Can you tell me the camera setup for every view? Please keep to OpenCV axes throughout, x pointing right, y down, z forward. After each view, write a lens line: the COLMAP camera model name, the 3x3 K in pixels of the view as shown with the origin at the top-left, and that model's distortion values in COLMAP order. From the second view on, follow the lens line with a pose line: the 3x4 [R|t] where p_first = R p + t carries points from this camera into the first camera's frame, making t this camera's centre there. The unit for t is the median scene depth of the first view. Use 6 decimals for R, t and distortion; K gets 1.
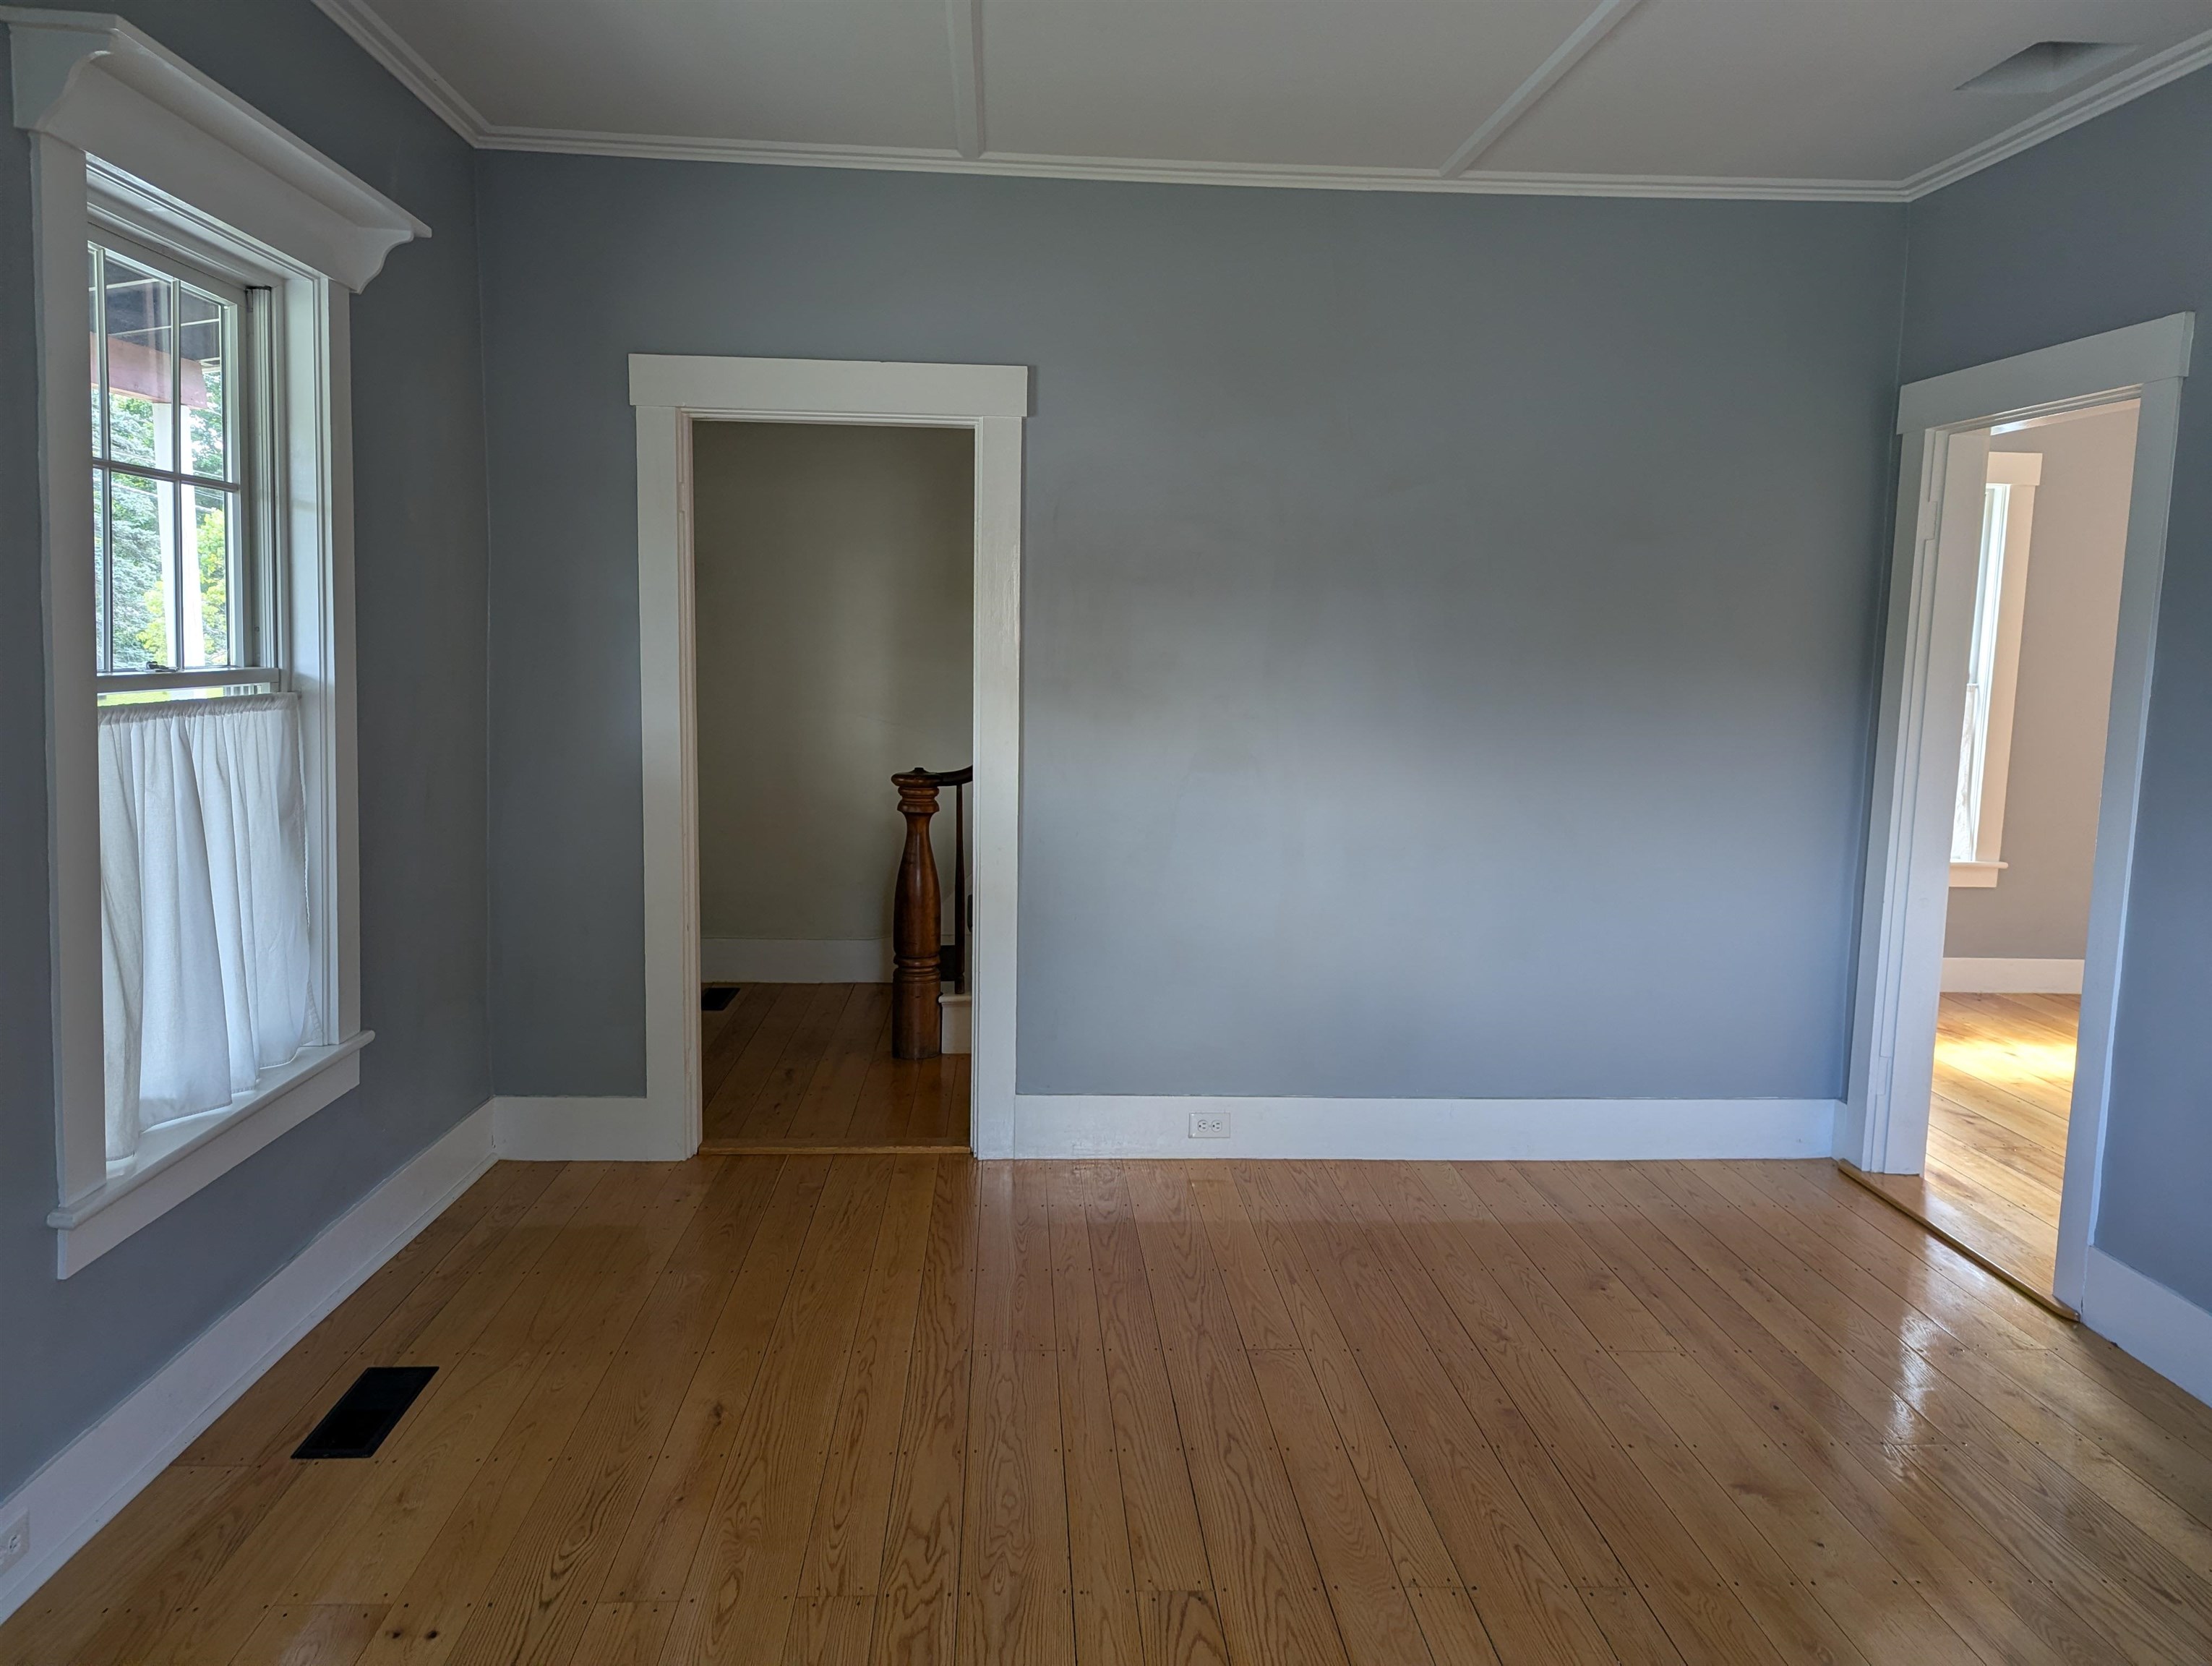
lens RADIAL K [[1573.4, 0, 1090.5], [0, 1573.4, 823.1], [0, 0, 1]] dist [0.078340, -0.025876]
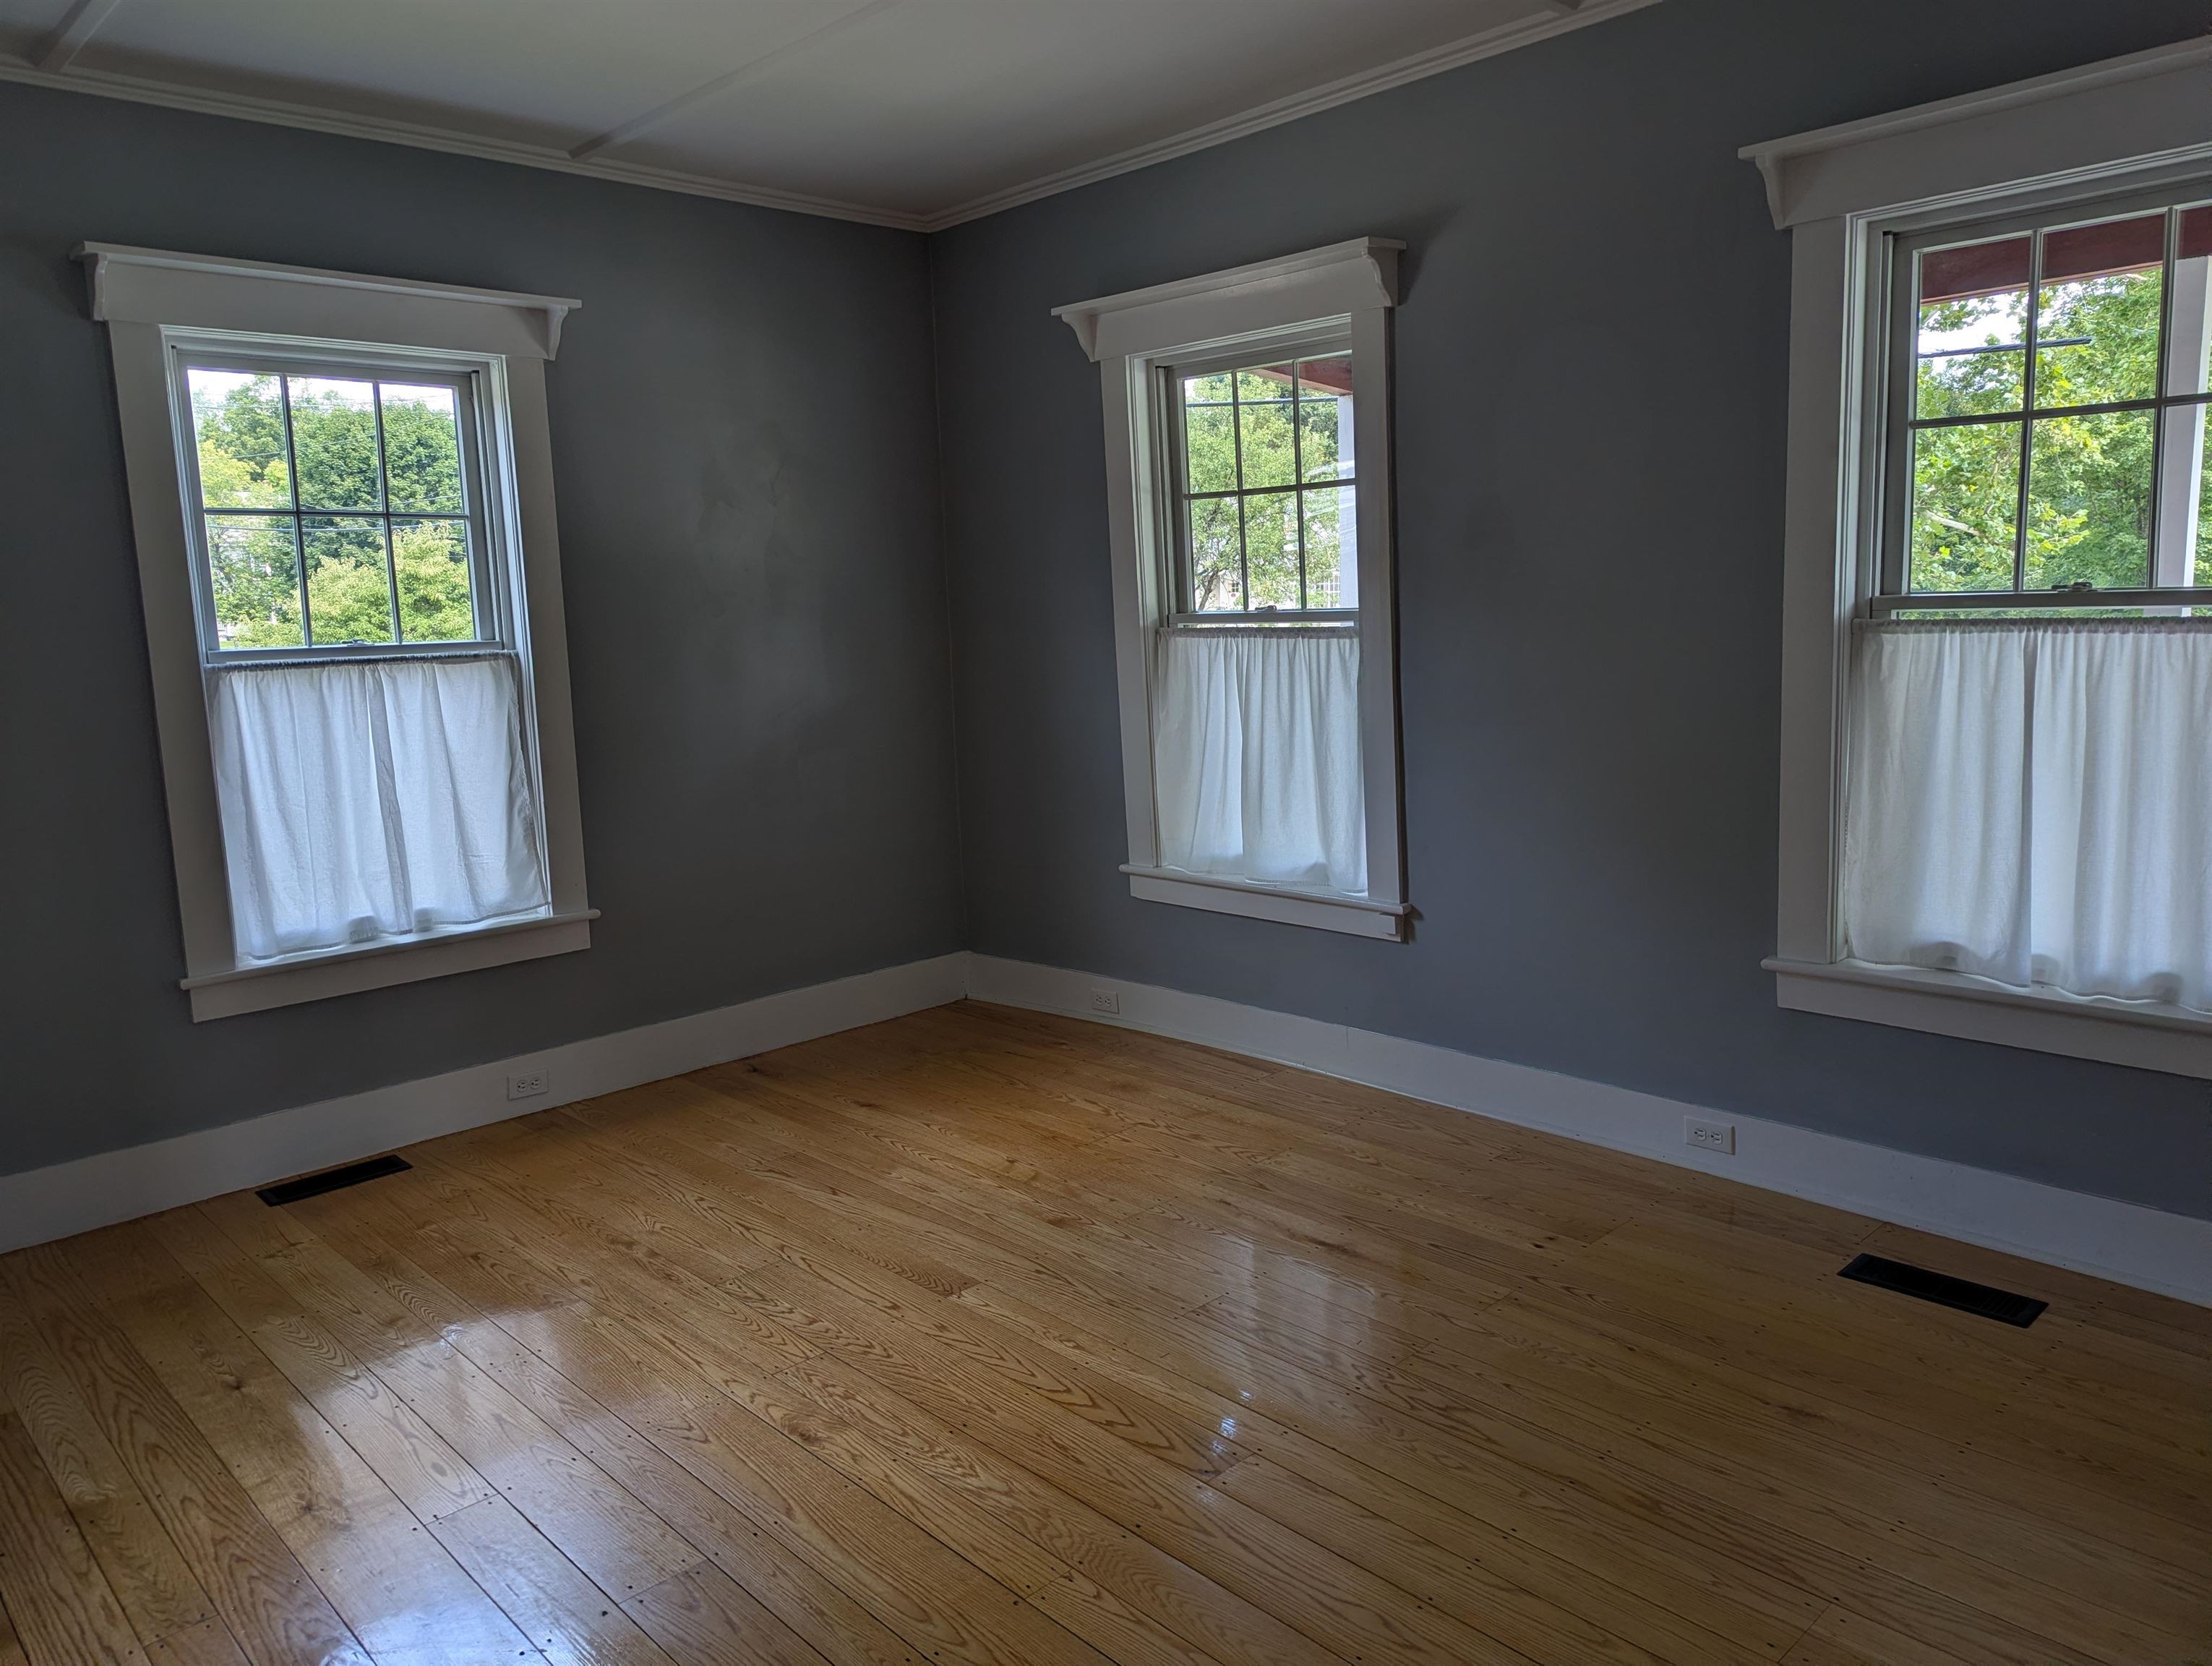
lens RADIAL K [[1573.4, 0, 1095.9], [0, 1573.4, 831.4], [0, 0, 1]] dist [0.078340, -0.025876]
pose [[-0.758772, 0.100363, -0.643578, 0.747149], [-0.063564, 0.971933, 0.226509, -0.160459], [0.648247, 0.212777, -0.731096, 1.602647]]
